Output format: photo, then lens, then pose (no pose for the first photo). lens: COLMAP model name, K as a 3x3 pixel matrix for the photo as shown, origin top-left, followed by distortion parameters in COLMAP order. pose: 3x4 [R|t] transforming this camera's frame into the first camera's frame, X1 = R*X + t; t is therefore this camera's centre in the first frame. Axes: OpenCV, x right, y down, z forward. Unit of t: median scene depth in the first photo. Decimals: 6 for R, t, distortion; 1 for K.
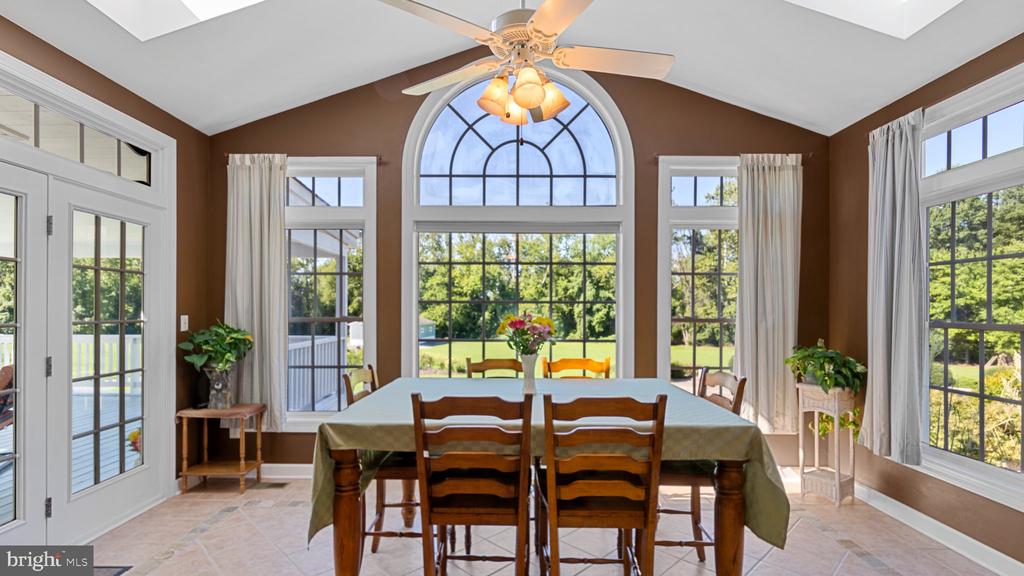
lens RADIAL K [[482.3, 0, 507.2], [0, 482.3, 310.7], [0, 0, 1]] dist [0.017348, -0.000196]
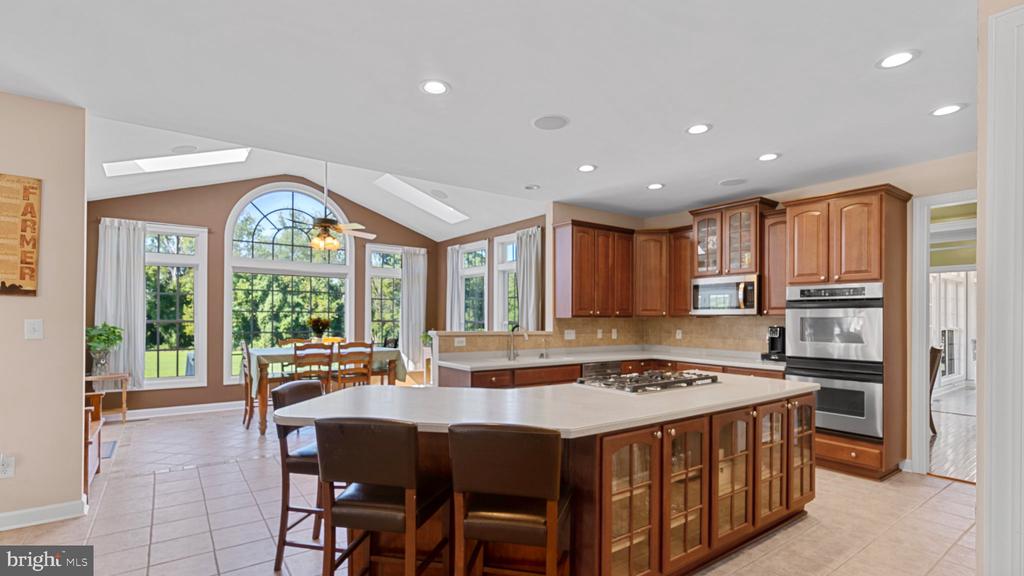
lens RADIAL K [[484.5, 0, 508.5], [0, 484.5, 313.5], [0, 0, 1]] dist [-0.003116, -0.000443]
pose [[0.811690, 0.006381, 0.584053, -0.419697], [-0.002609, 0.999970, -0.007298, 0.000623], [-0.584082, 0.004400, 0.811683, -1.089943]]
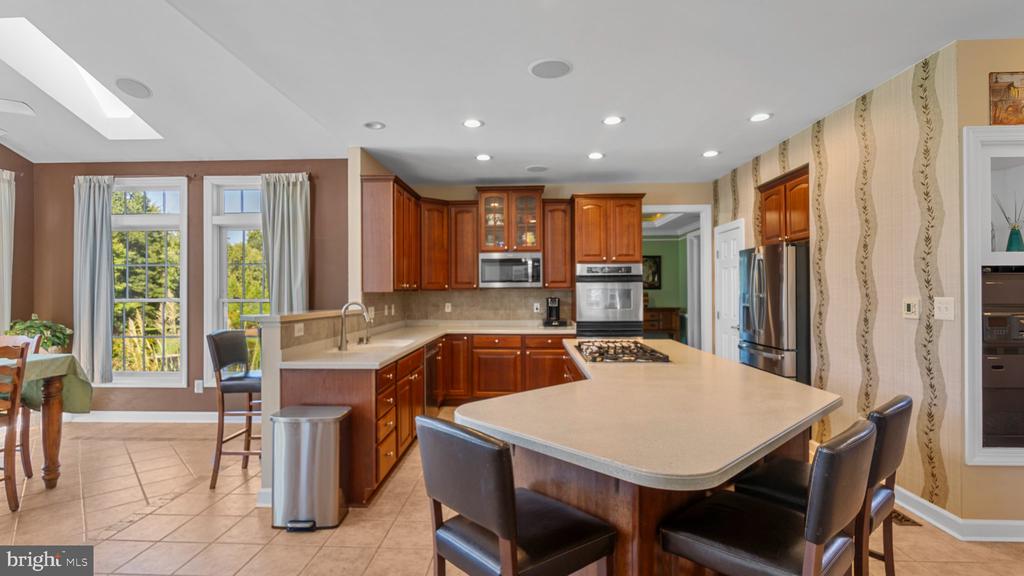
lens RADIAL K [[476.7, 0, 502.2], [0, 476.7, 283.6], [0, 0, 1]] dist [-0.000118, 0.000497]
pose [[0.048334, 0.011811, 0.998761, -0.595711], [0.006191, 0.999907, -0.012124, -0.002347], [-0.998812, 0.006769, 0.048256, -0.355453]]
